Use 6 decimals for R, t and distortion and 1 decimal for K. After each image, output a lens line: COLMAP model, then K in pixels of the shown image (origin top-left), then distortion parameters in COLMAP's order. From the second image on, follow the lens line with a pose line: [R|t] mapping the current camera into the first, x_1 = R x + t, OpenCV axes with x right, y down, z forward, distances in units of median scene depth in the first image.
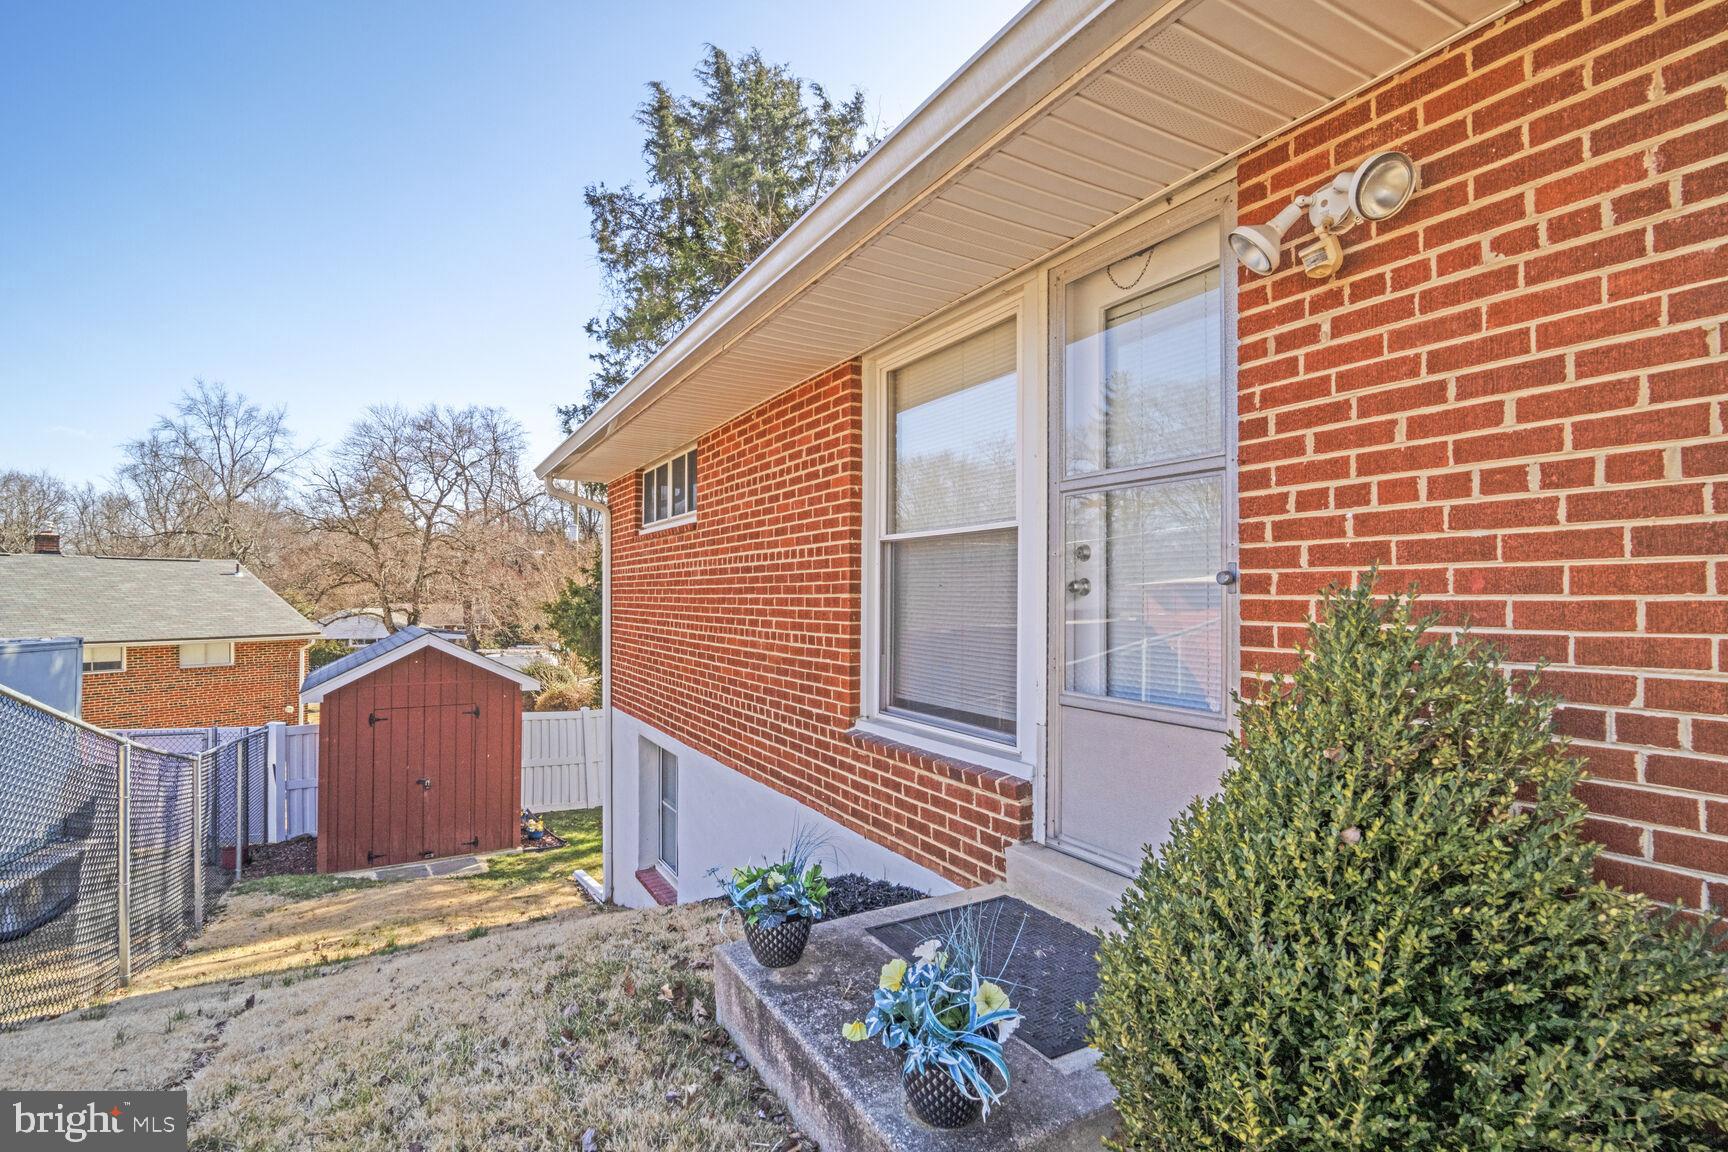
lens RADIAL K [[853.3, 0, 866.3], [0, 853.3, 583.4], [0, 0, 1]] dist [-0.023843, -0.000442]
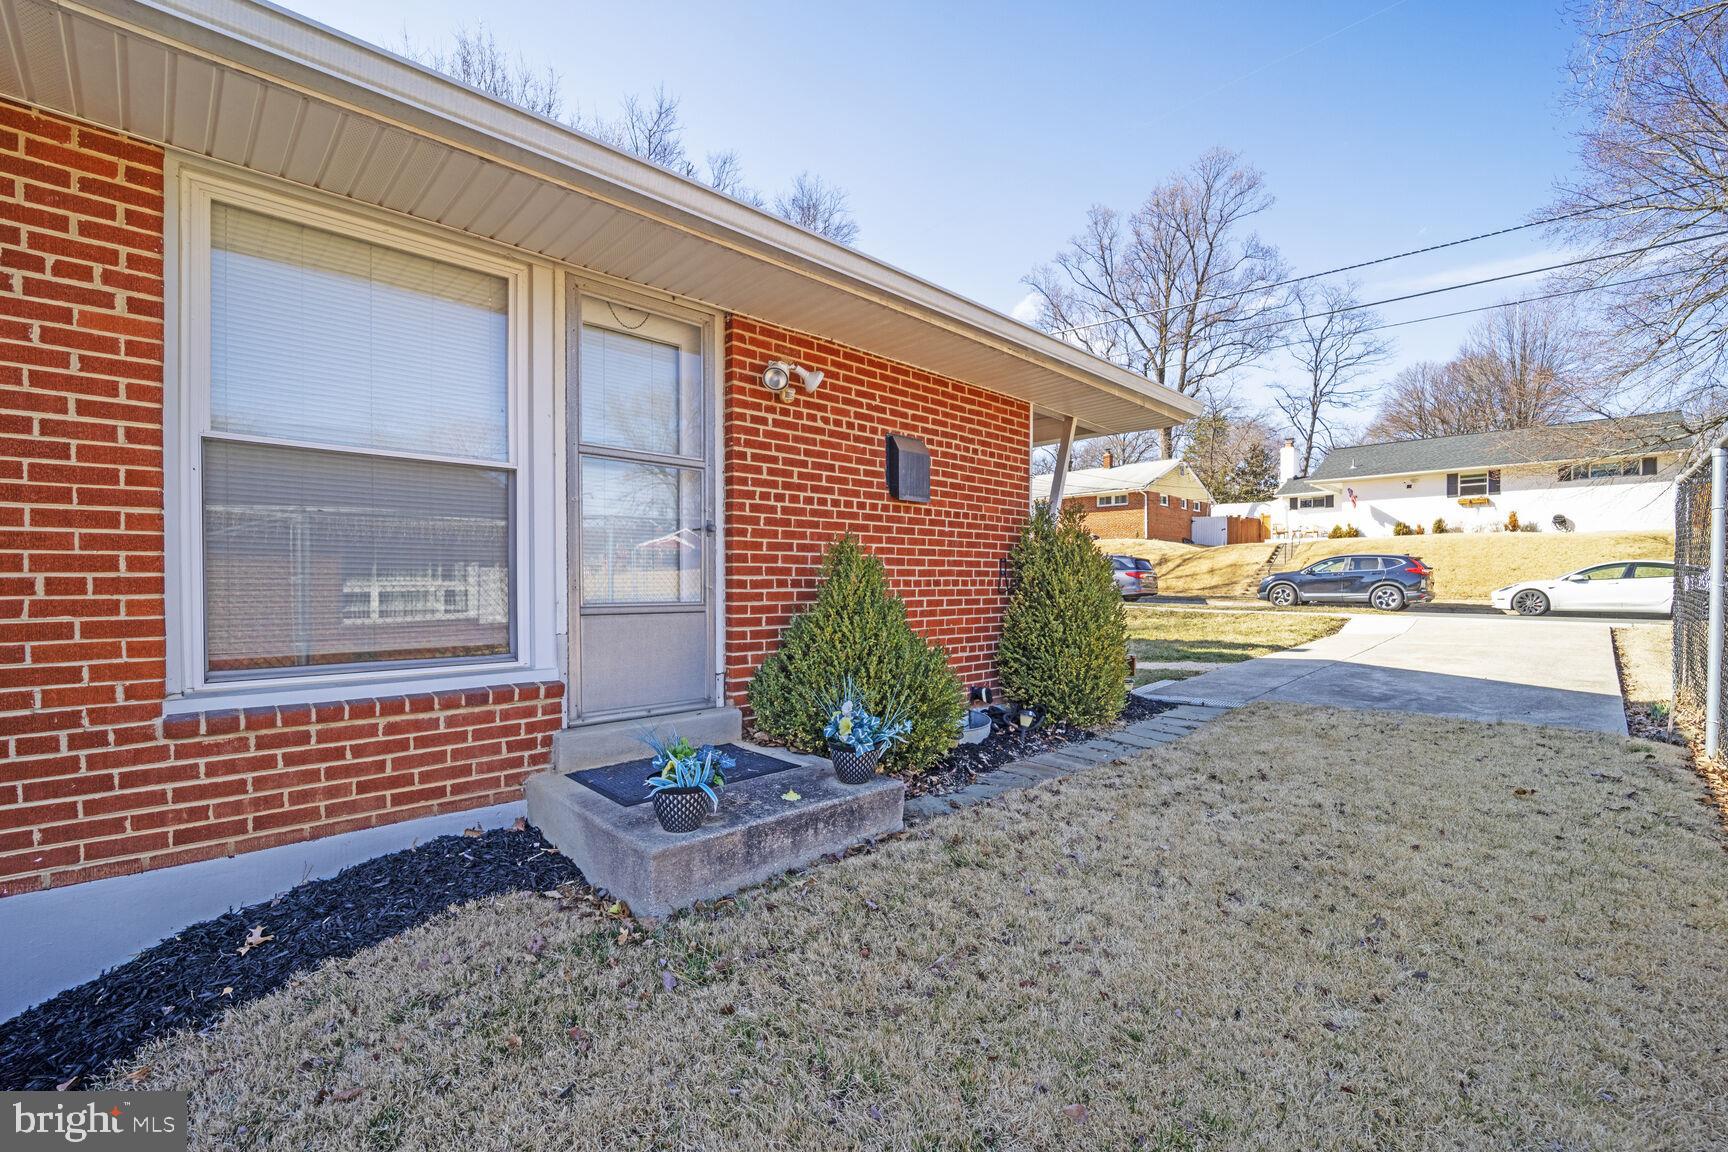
lens RADIAL K [[714.9, 0, 873.6], [0, 714.9, 582.5], [0, 0, 1]] dist [-0.011968, -0.000311]
pose [[-0.273167, -0.001705, 0.961965, -0.226475], [-0.009493, 0.999955, -0.000924, 0.021226], [-0.961920, -0.009384, -0.273171, 0.206635]]
